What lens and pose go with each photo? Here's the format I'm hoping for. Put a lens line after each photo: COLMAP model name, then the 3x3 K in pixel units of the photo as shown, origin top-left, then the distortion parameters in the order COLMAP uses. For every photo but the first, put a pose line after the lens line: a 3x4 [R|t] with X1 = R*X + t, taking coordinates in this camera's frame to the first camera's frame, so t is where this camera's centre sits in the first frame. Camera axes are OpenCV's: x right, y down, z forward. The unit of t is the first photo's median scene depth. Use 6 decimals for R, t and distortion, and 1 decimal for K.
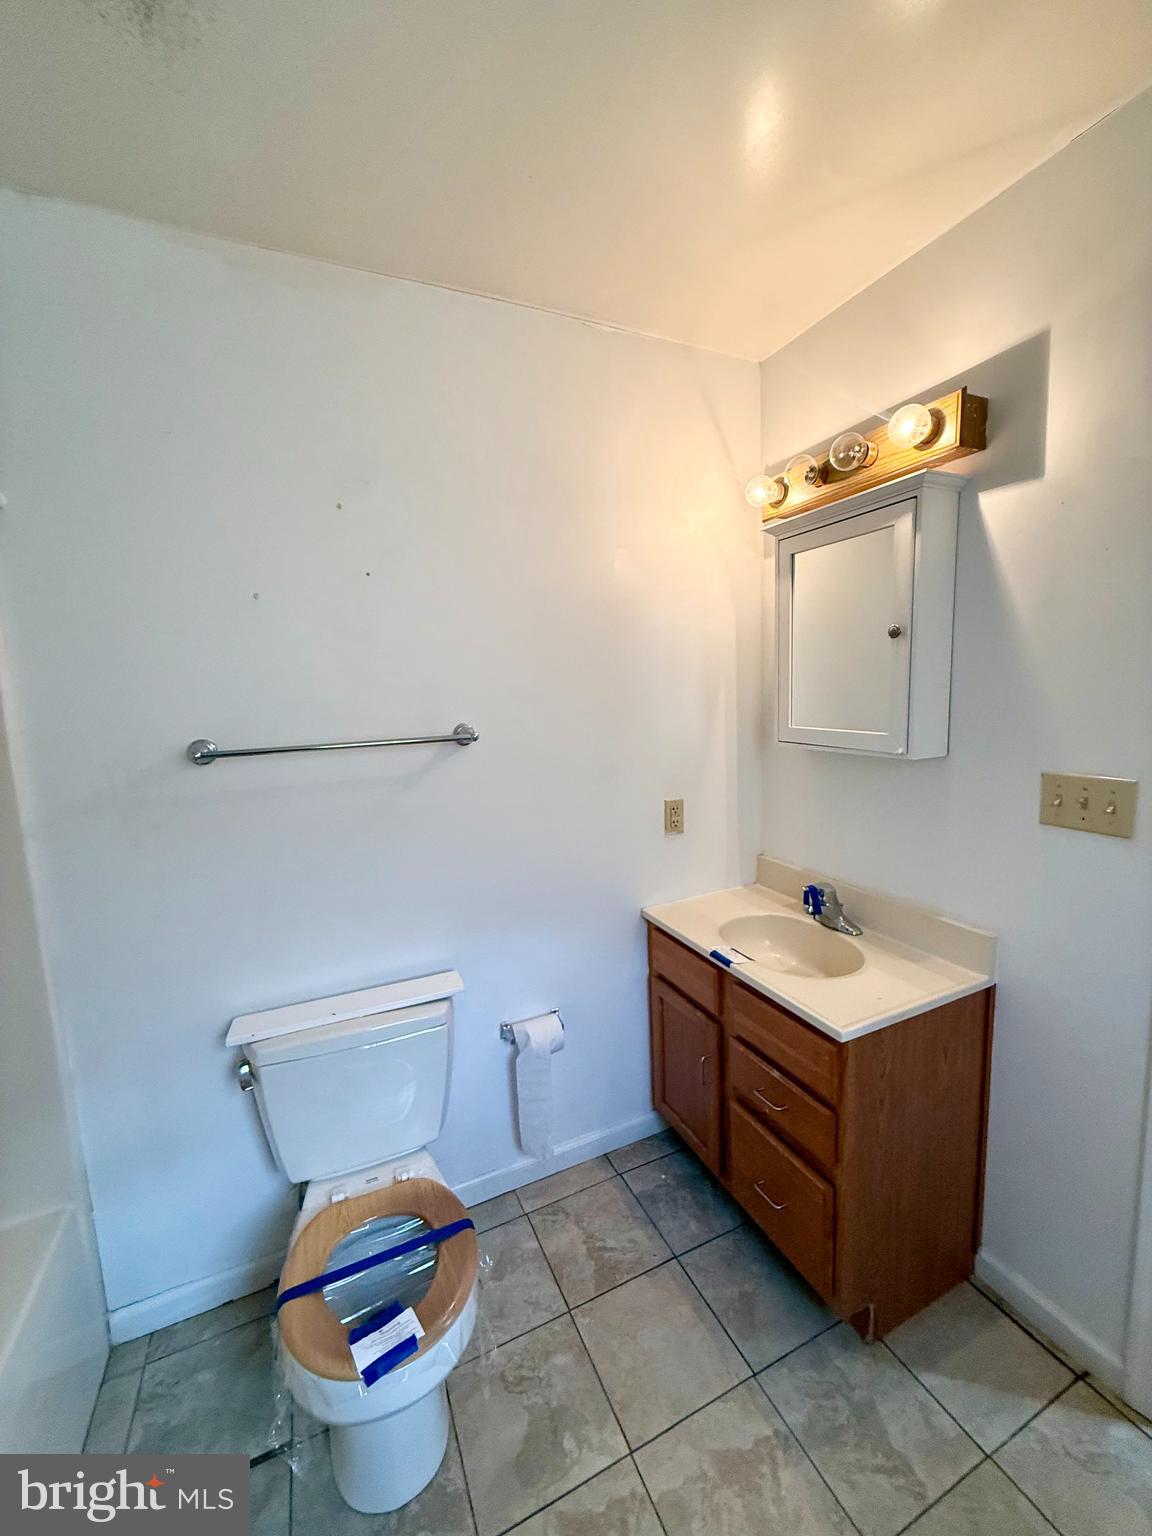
lens RADIAL K [[612.9, 0, 579.0], [0, 612.9, 758.7], [0, 0, 1]] dist [0.000140, 0.000203]
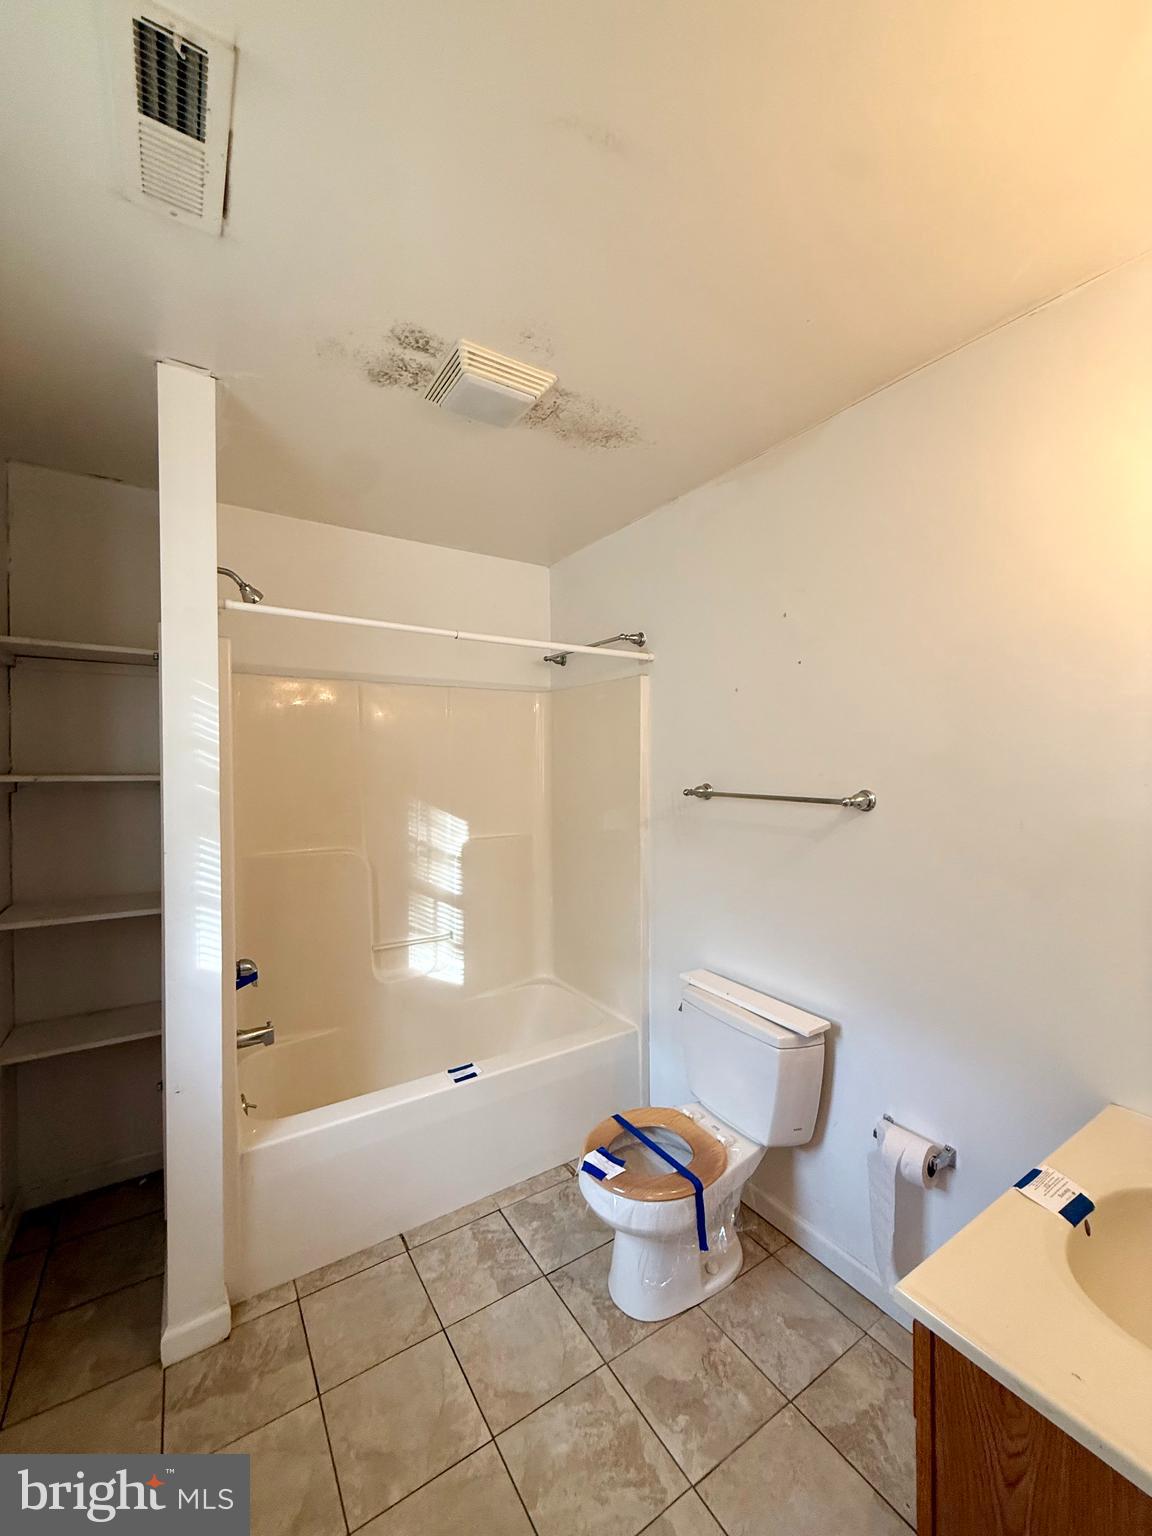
lens RADIAL K [[612.9, 0, 579.0], [0, 612.9, 758.7], [0, 0, 1]] dist [0.000140, 0.000203]
pose [[0.144562, 0.029653, -0.989051, 0.914398], [-0.120935, 0.992587, 0.012083, -0.075262], [0.982078, 0.117864, 0.147076, 0.442873]]
